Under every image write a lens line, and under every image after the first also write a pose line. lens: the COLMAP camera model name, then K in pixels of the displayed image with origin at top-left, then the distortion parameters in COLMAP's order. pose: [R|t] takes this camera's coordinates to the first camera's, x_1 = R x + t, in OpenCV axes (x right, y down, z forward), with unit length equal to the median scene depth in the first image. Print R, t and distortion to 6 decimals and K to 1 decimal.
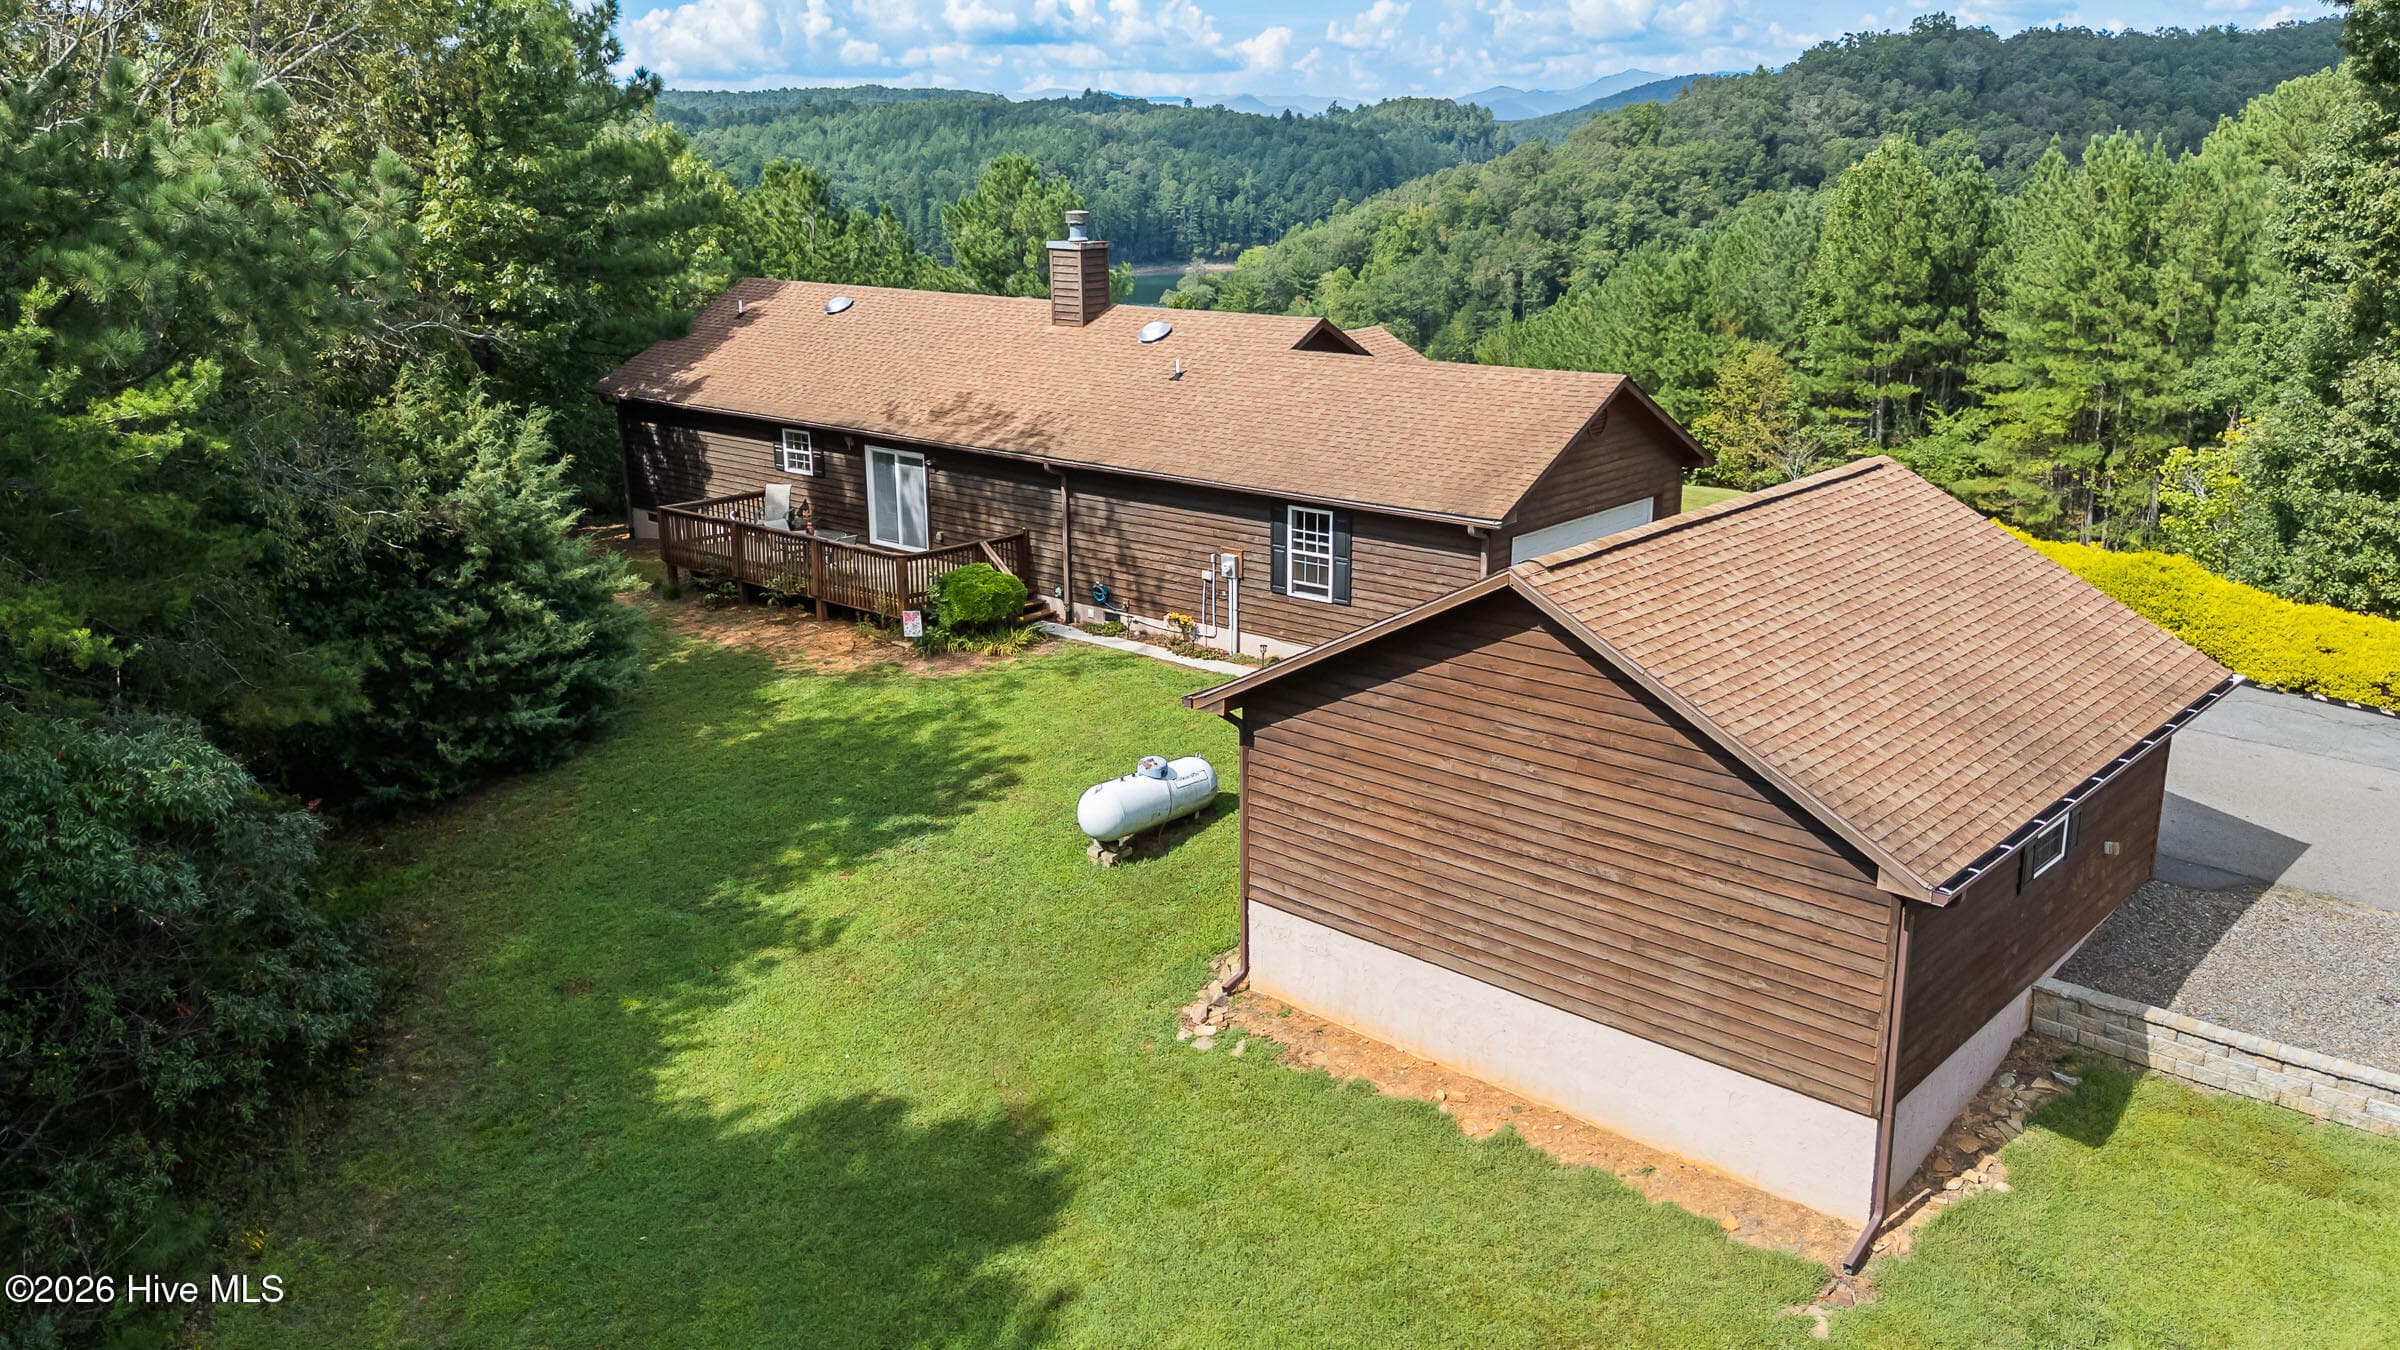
lens RADIAL K [[1868.1, 0, 1200.0], [0, 1868.1, 675.0], [0, 0, 1]] dist [0.059953, -0.005976]
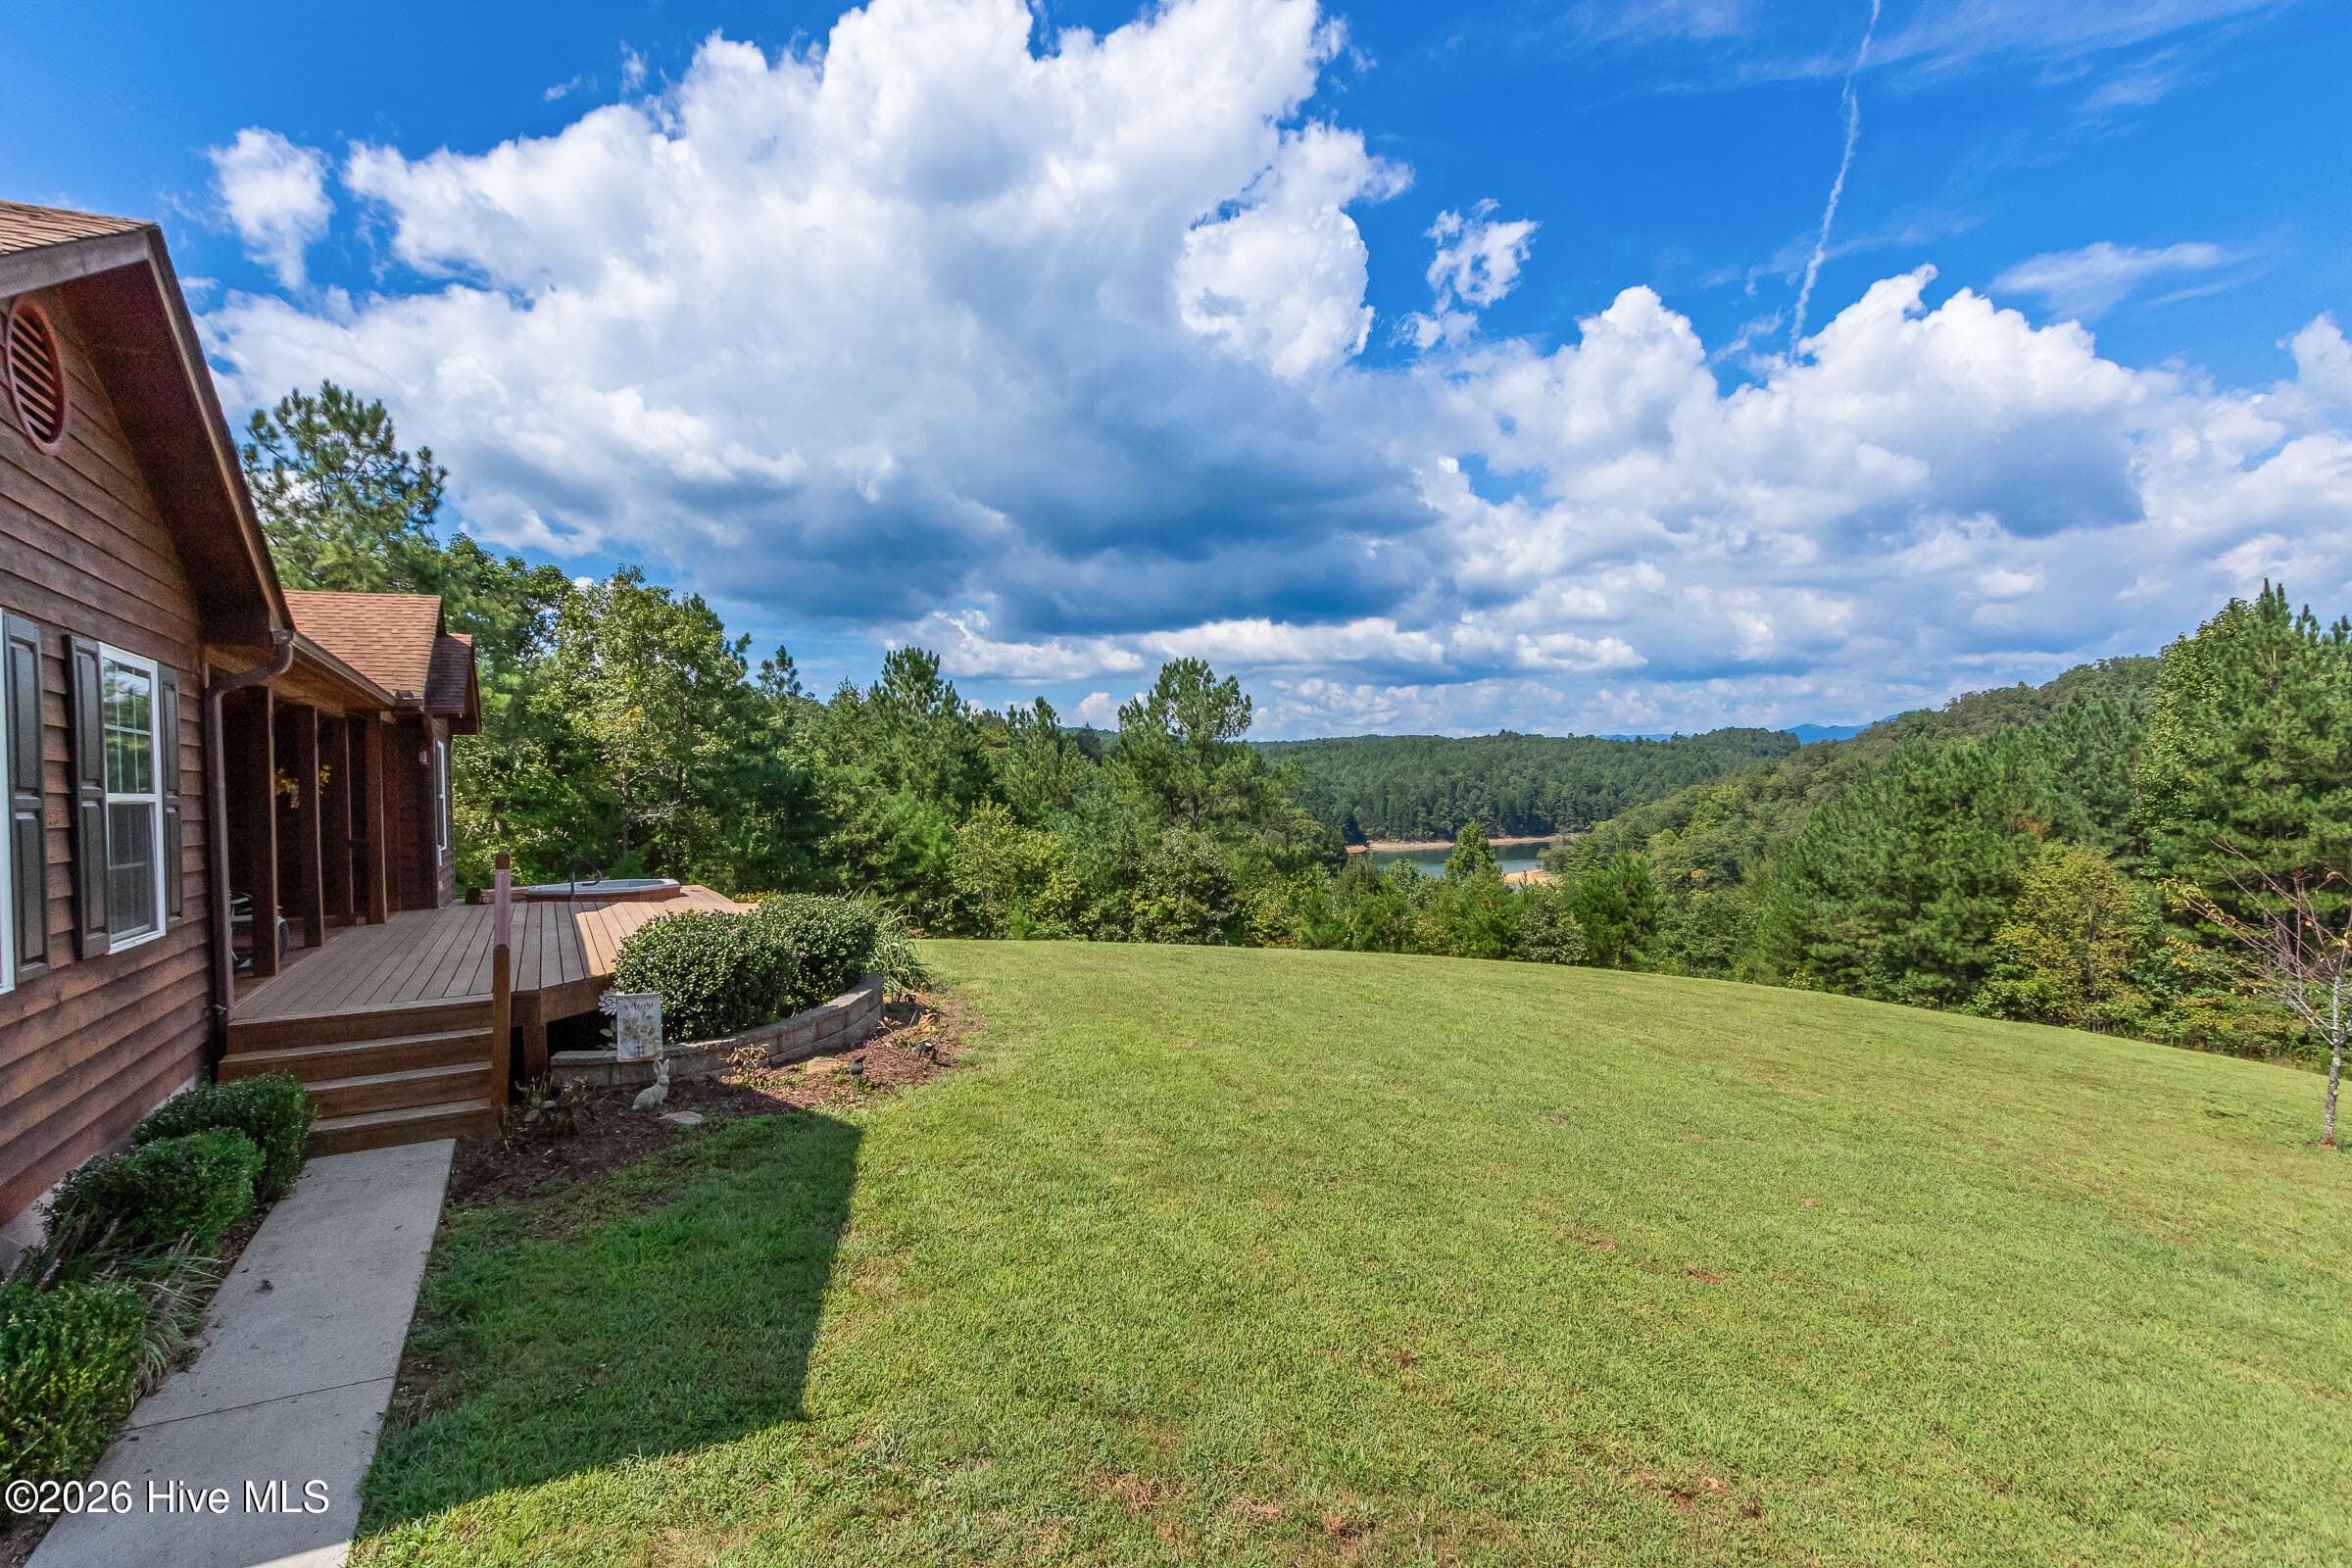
lens RADIAL K [[1149.2, 0, 1176.0], [0, 1149.2, 784.0], [0, 0, 1]] dist [0.050996, -0.023571]
pose [[0.939726, -0.018691, -0.341418, 0.031285], [-0.072402, 0.964987, -0.252108, -0.013310], [0.334176, 0.261632, 0.905470, 0.120567]]
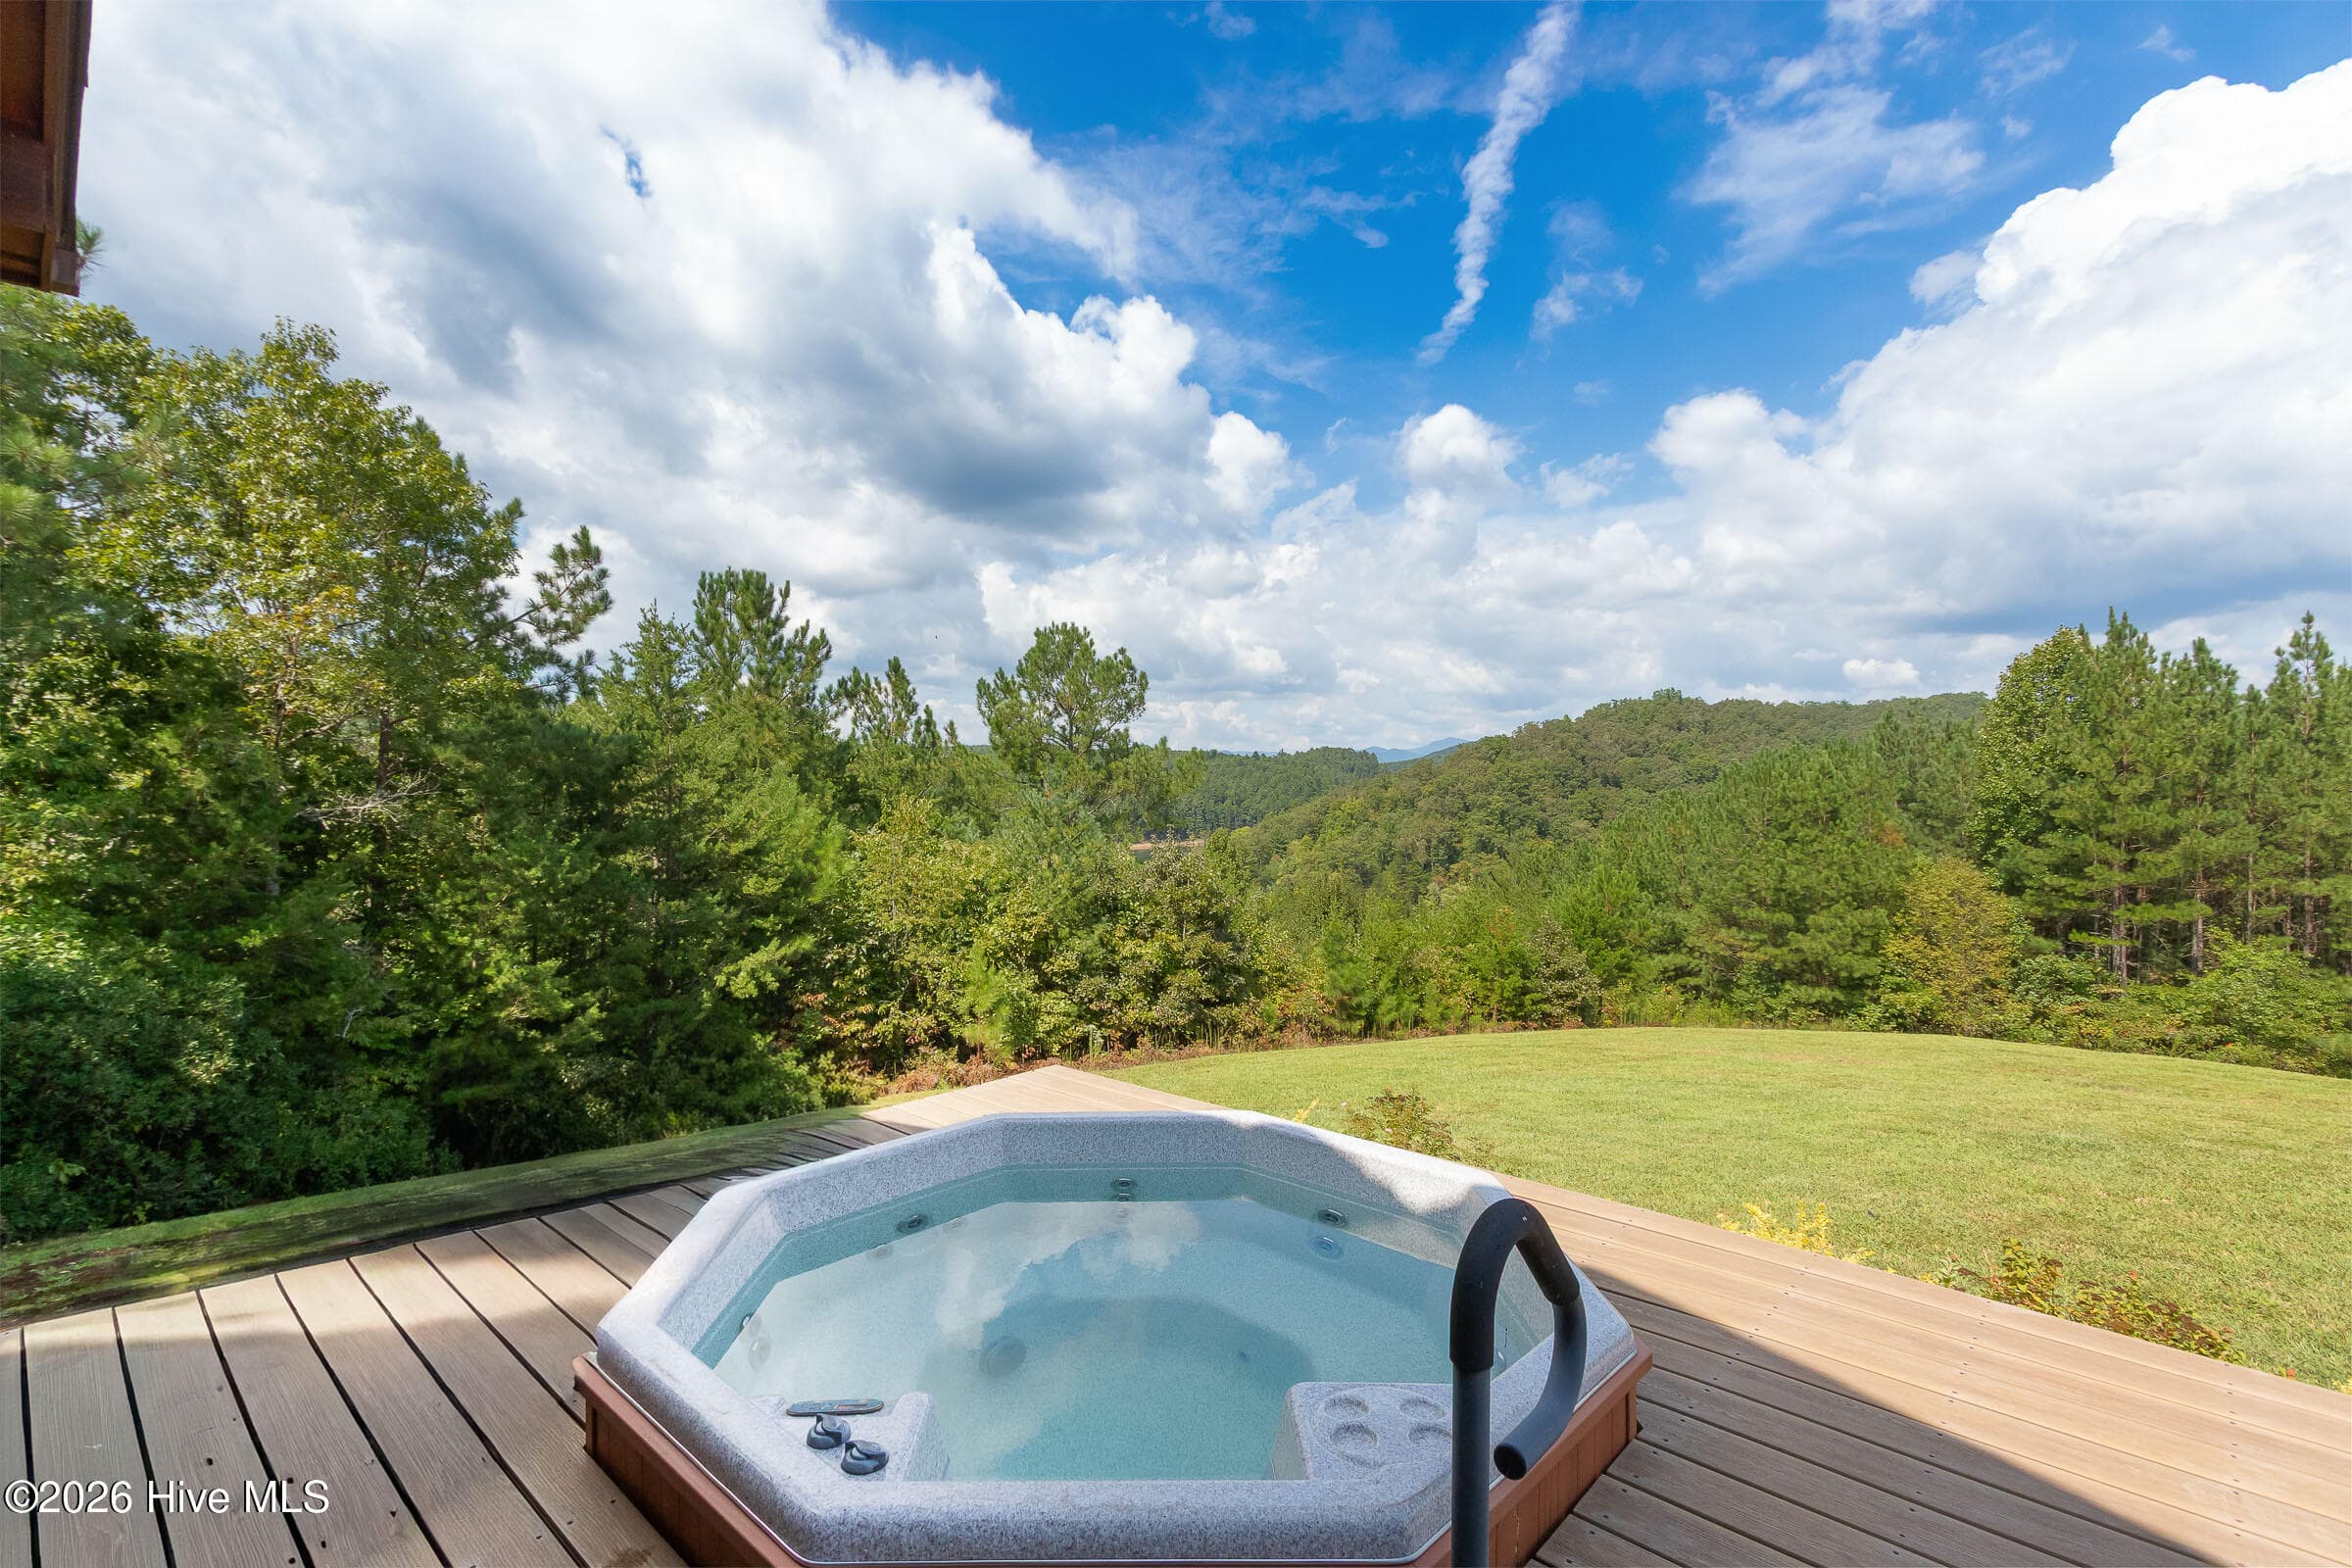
lens RADIAL K [[1100.4, 0, 1159.3], [0, 1100.4, 788.4], [0, 0, 1]] dist [0.030355, -0.000142]
pose [[0.999432, -0.000838, -0.033704, -0.011001], [-0.008197, 0.963649, -0.267046, -0.021149], [0.032702, 0.267170, 0.963094, 0.152162]]
